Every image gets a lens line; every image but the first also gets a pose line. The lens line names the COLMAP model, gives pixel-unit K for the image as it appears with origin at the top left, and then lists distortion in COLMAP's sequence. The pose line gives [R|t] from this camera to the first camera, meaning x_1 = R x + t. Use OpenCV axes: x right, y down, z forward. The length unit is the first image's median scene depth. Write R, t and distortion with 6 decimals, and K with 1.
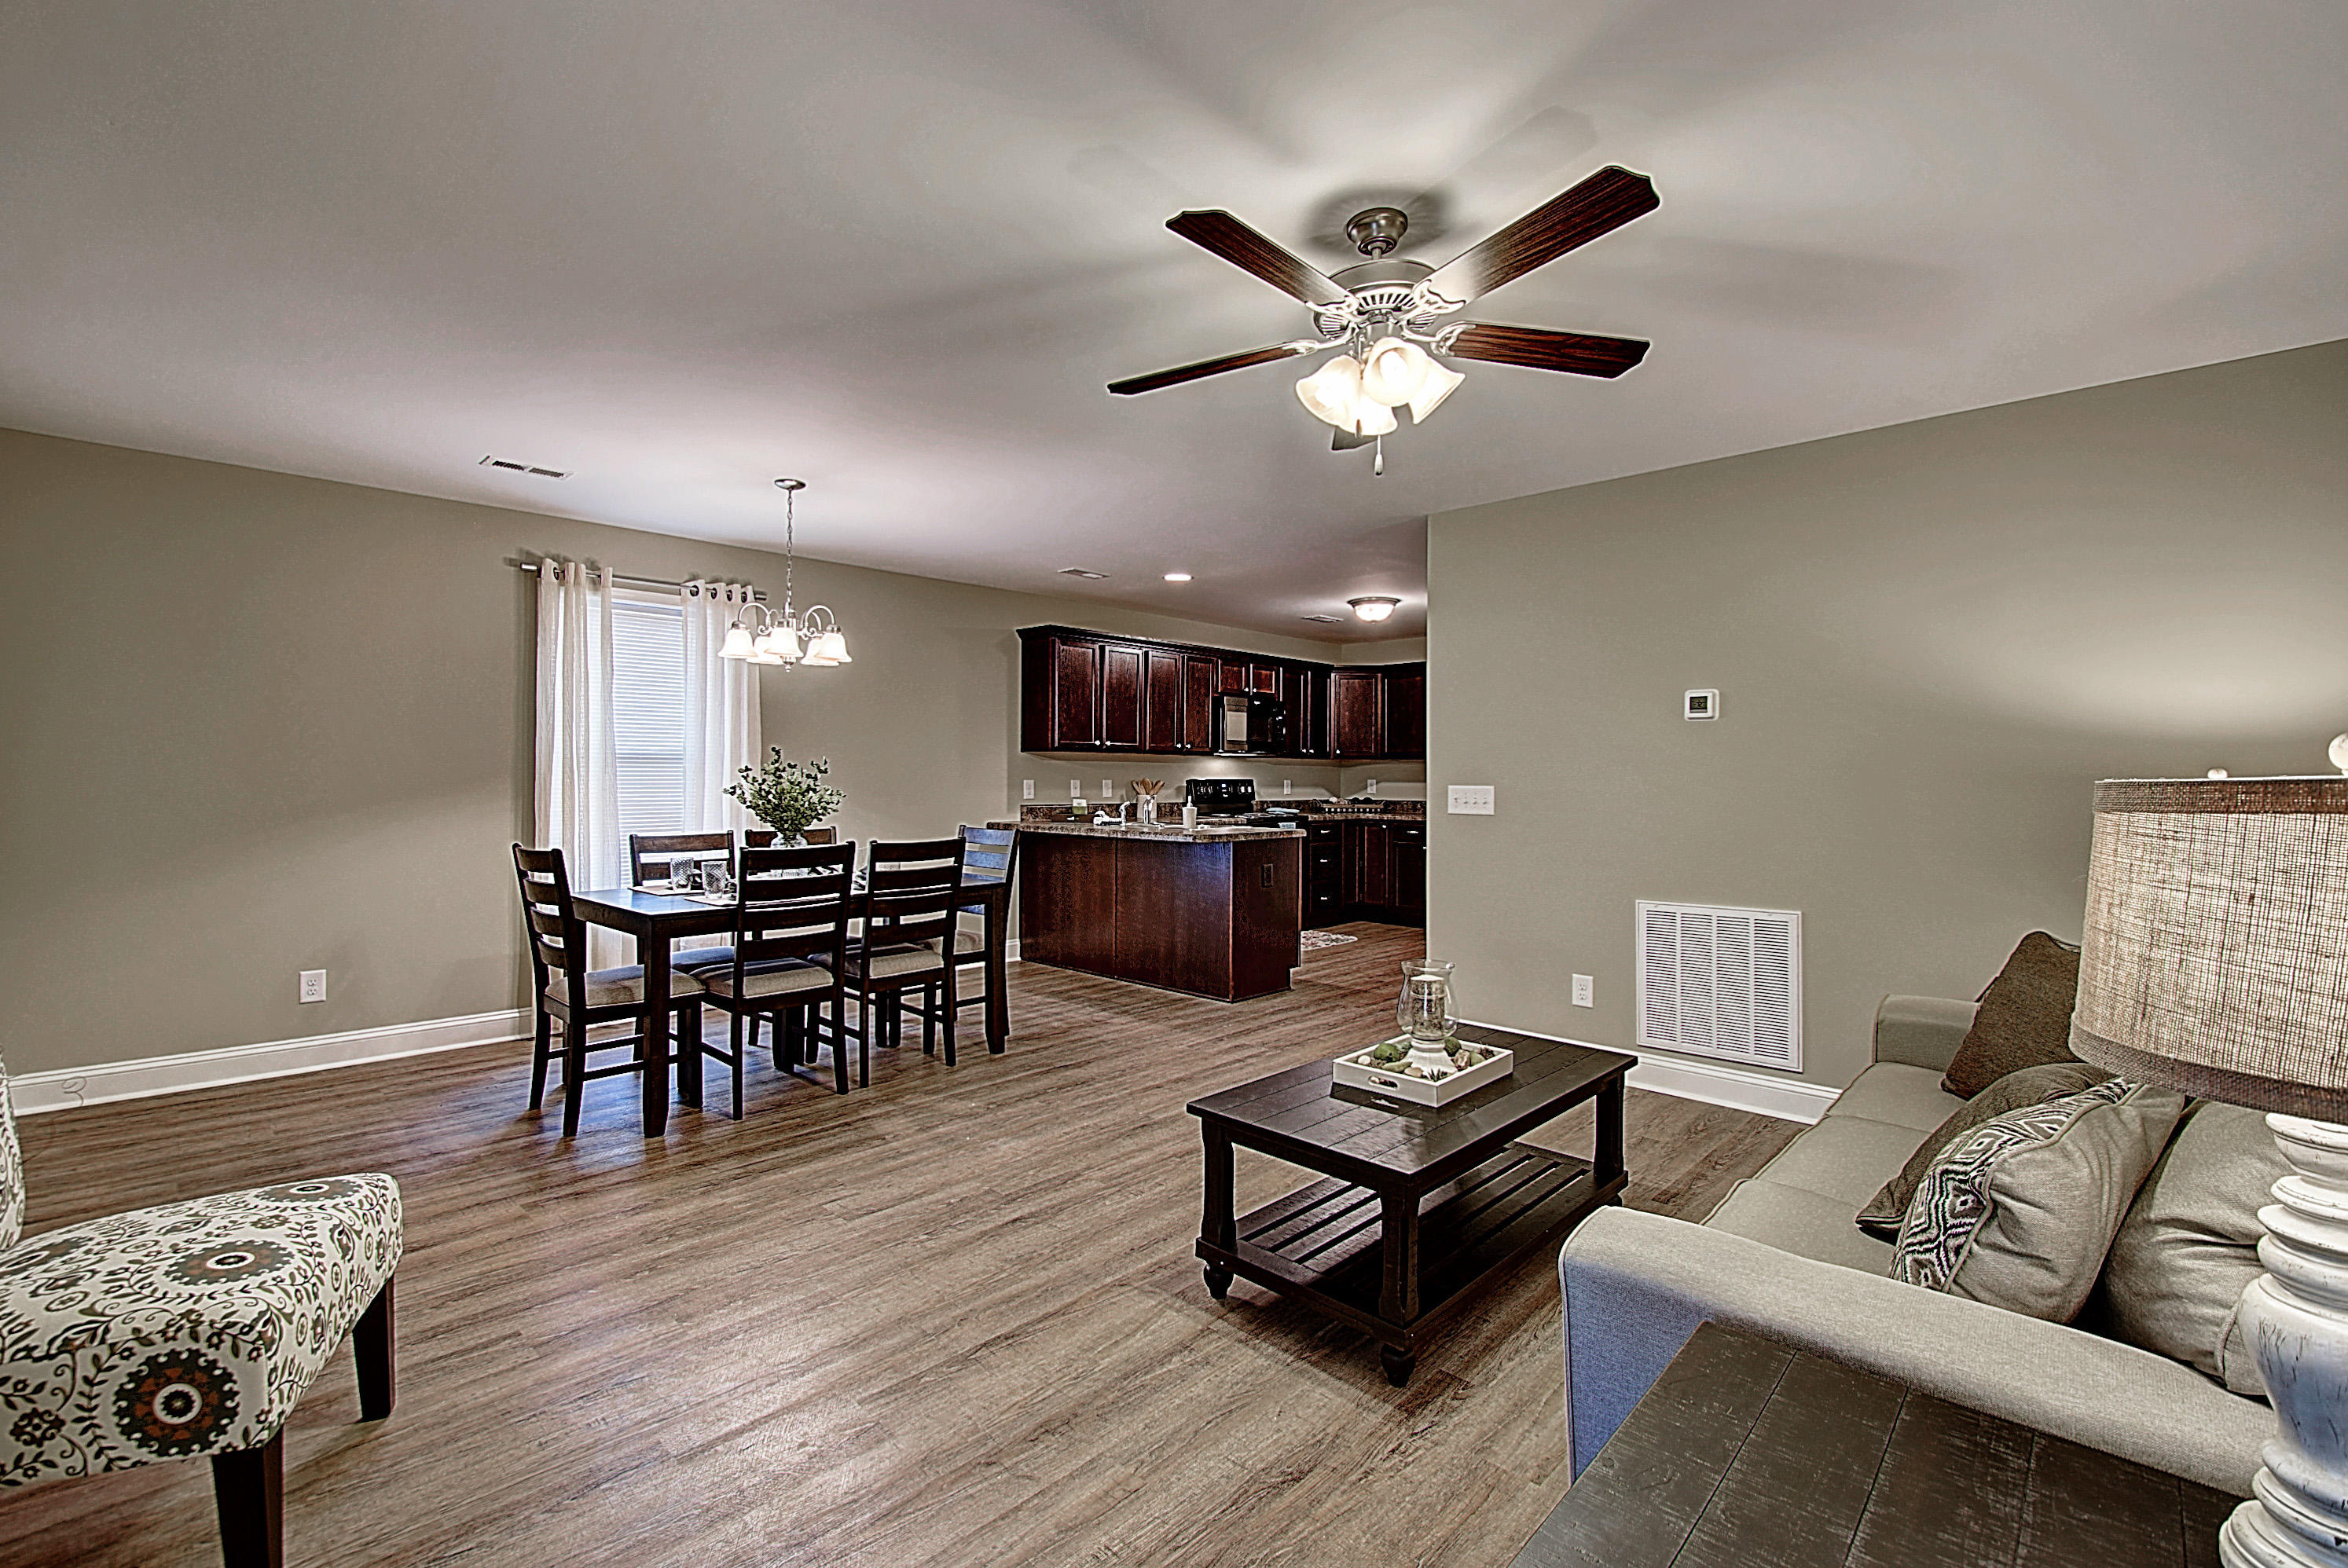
lens RADIAL K [[1036.7, 0, 1162.7], [0, 1036.7, 775.7], [0, 0, 1]] dist [0.000647, -0.006374]
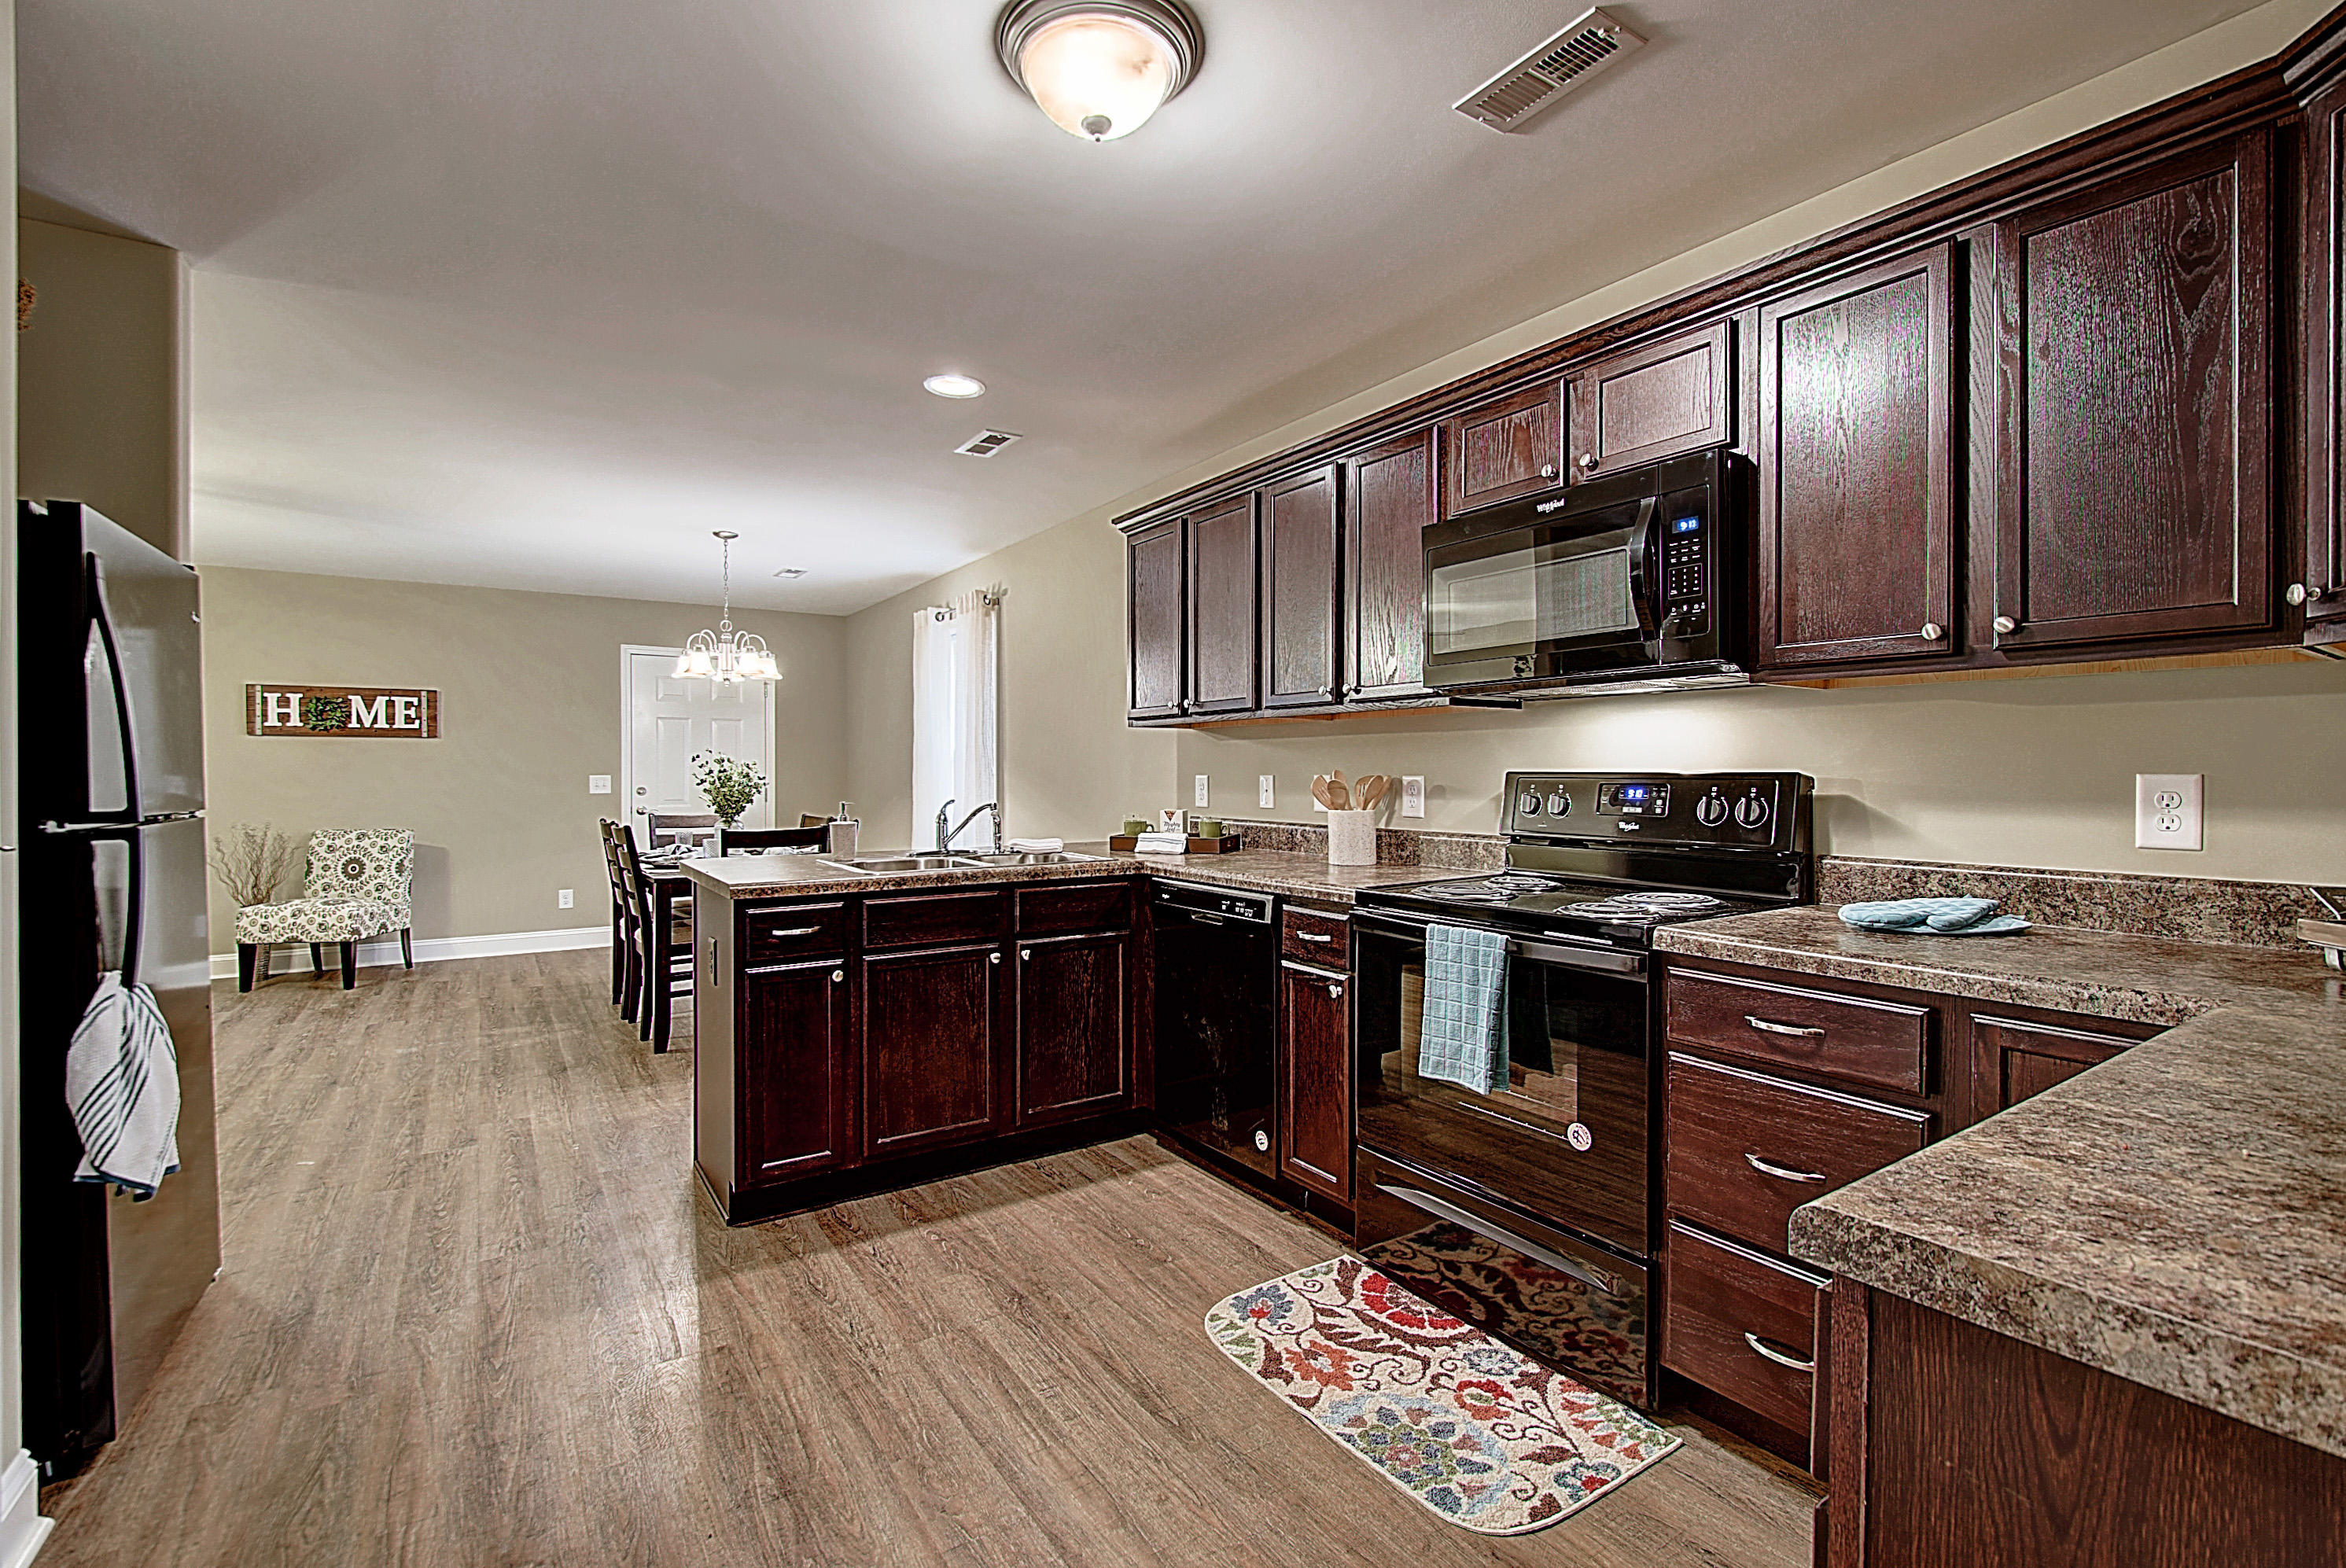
lens RADIAL K [[1036.0, 0, 1161.7], [0, 1036.0, 775.7], [0, 0, 1]] dist [0.000647, -0.006374]
pose [[-0.215546, -0.003913, -0.976486, 0.393557], [-0.000487, 0.999992, -0.003900, 0.005888], [0.976493, -0.000365, -0.215547, 0.951288]]
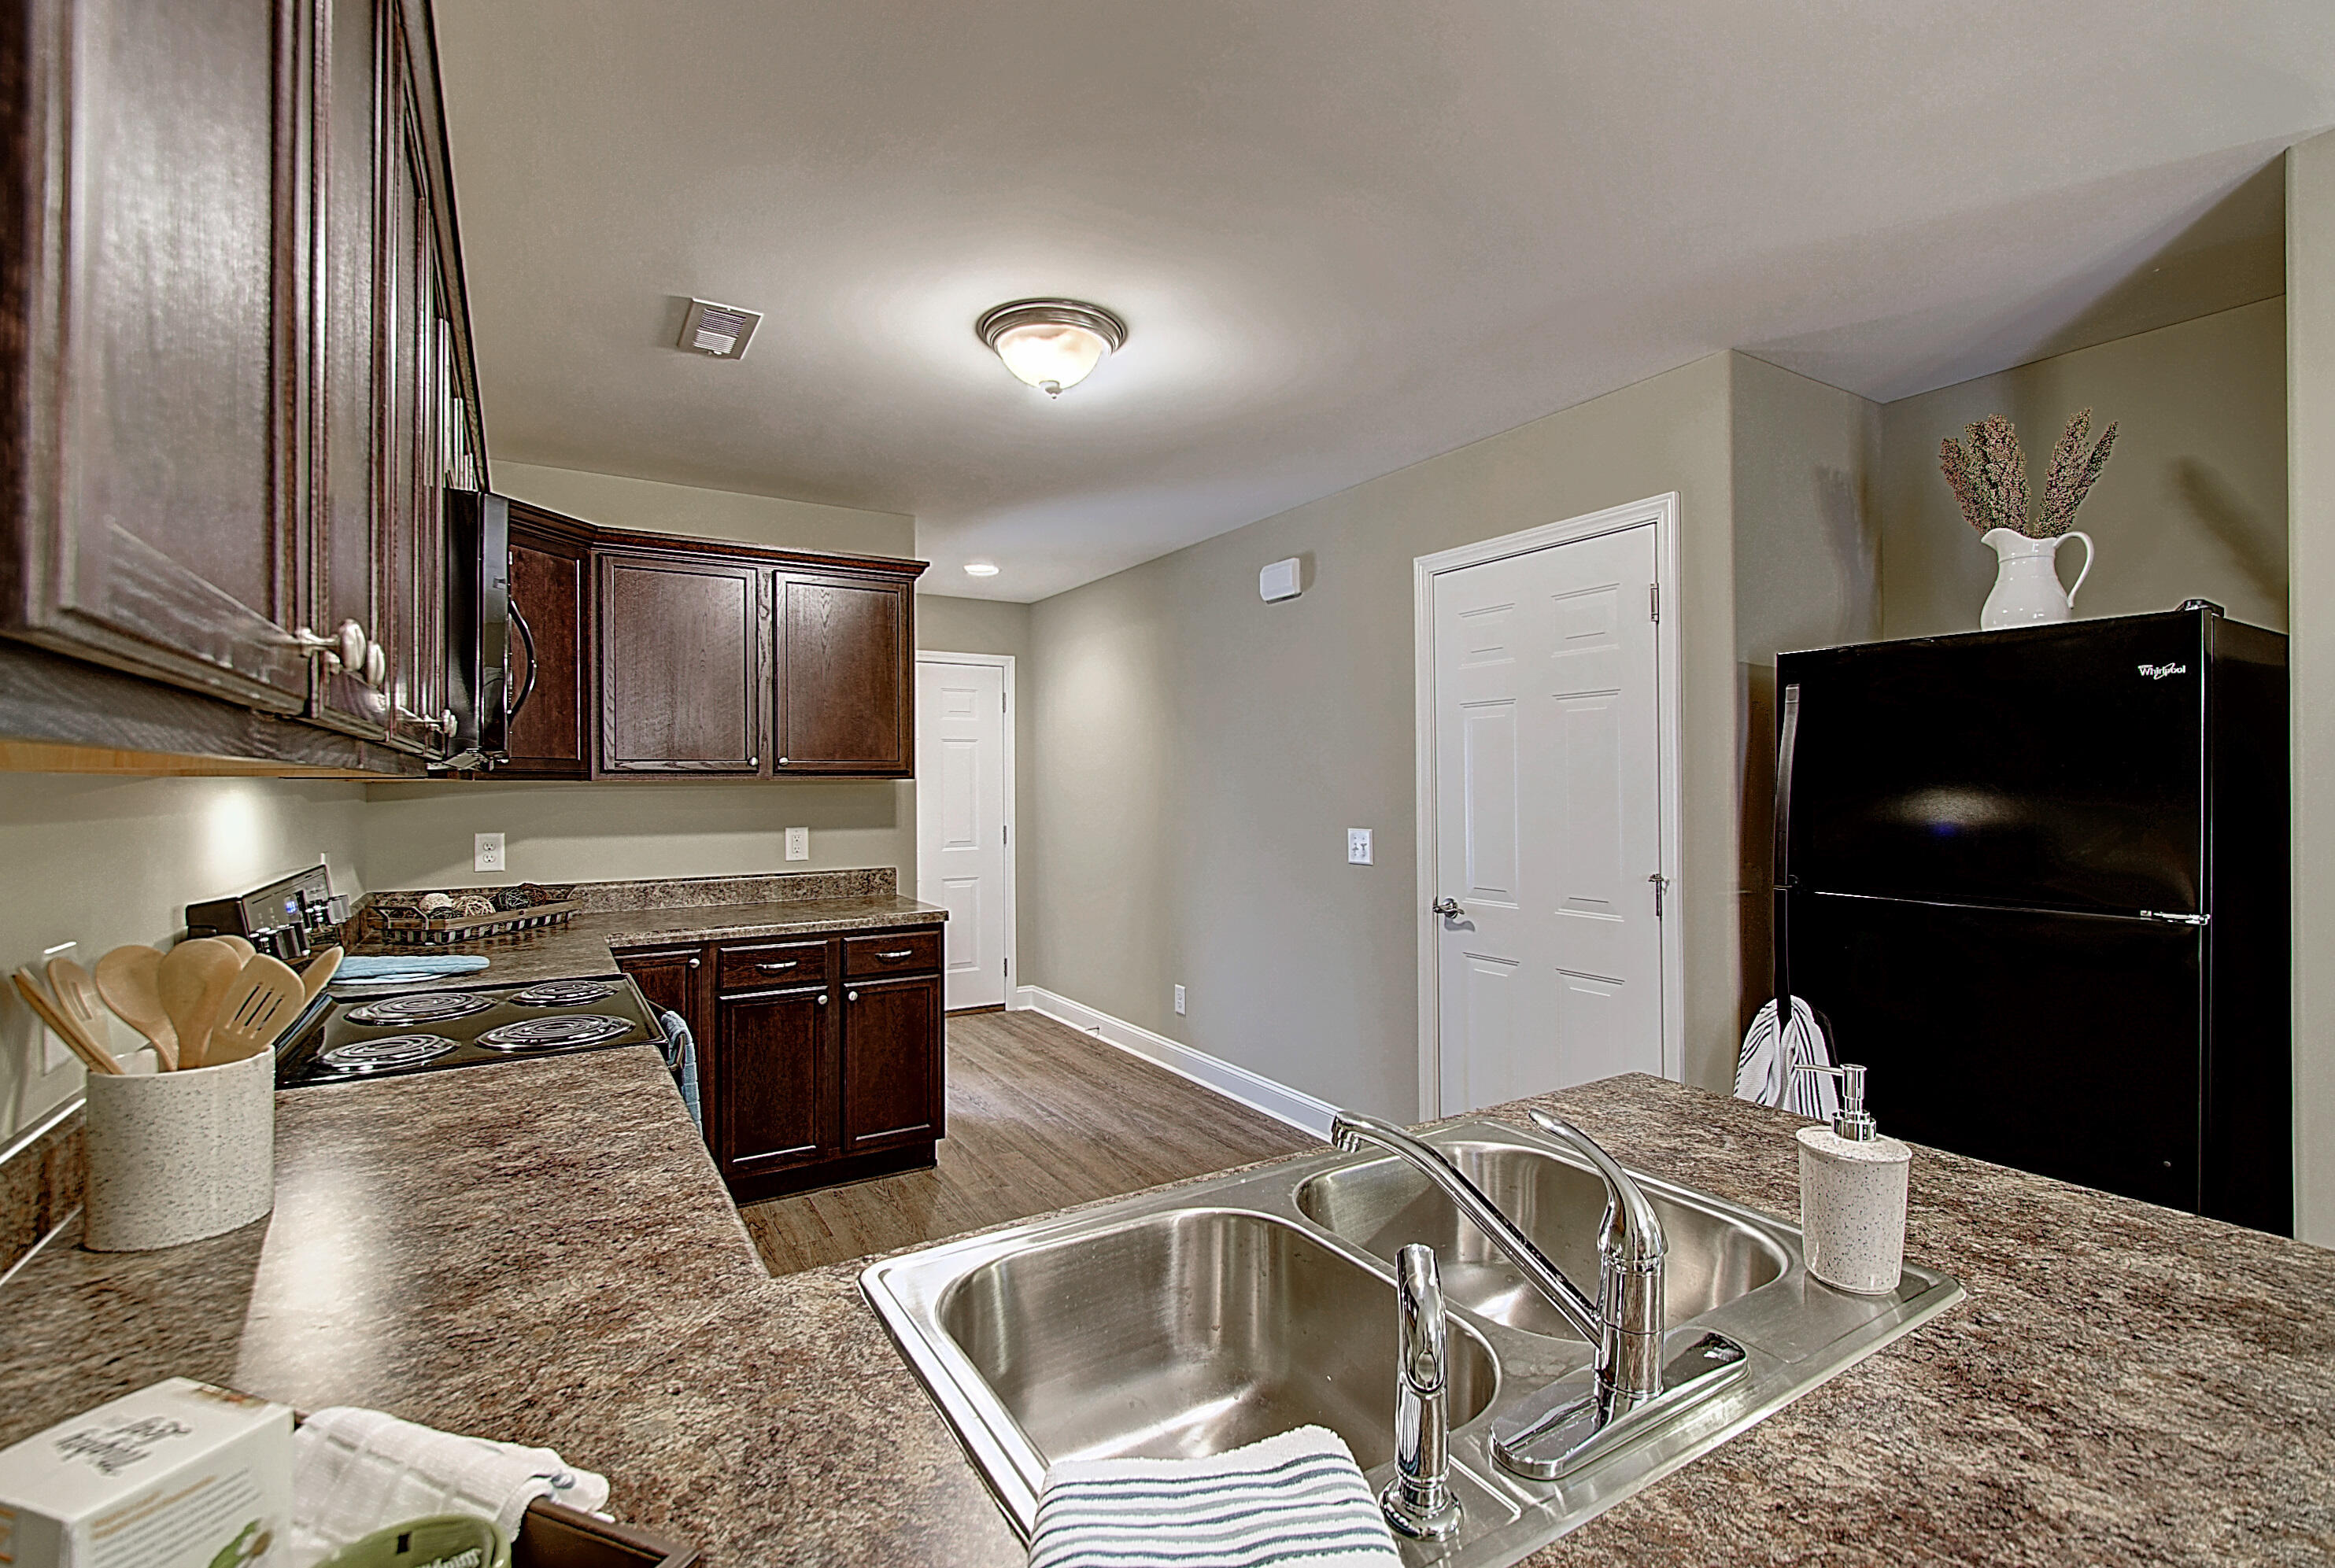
lens RADIAL K [[1029.2, 0, 1156.0], [0, 1029.2, 779.1], [0, 0, 1]] dist [0.004942, -0.008480]
pose [[0.252281, -0.004695, 0.967643, -0.108427], [0.006679, 0.999973, 0.003110, -0.017328], [-0.967631, 0.005678, 0.252305, 0.783888]]
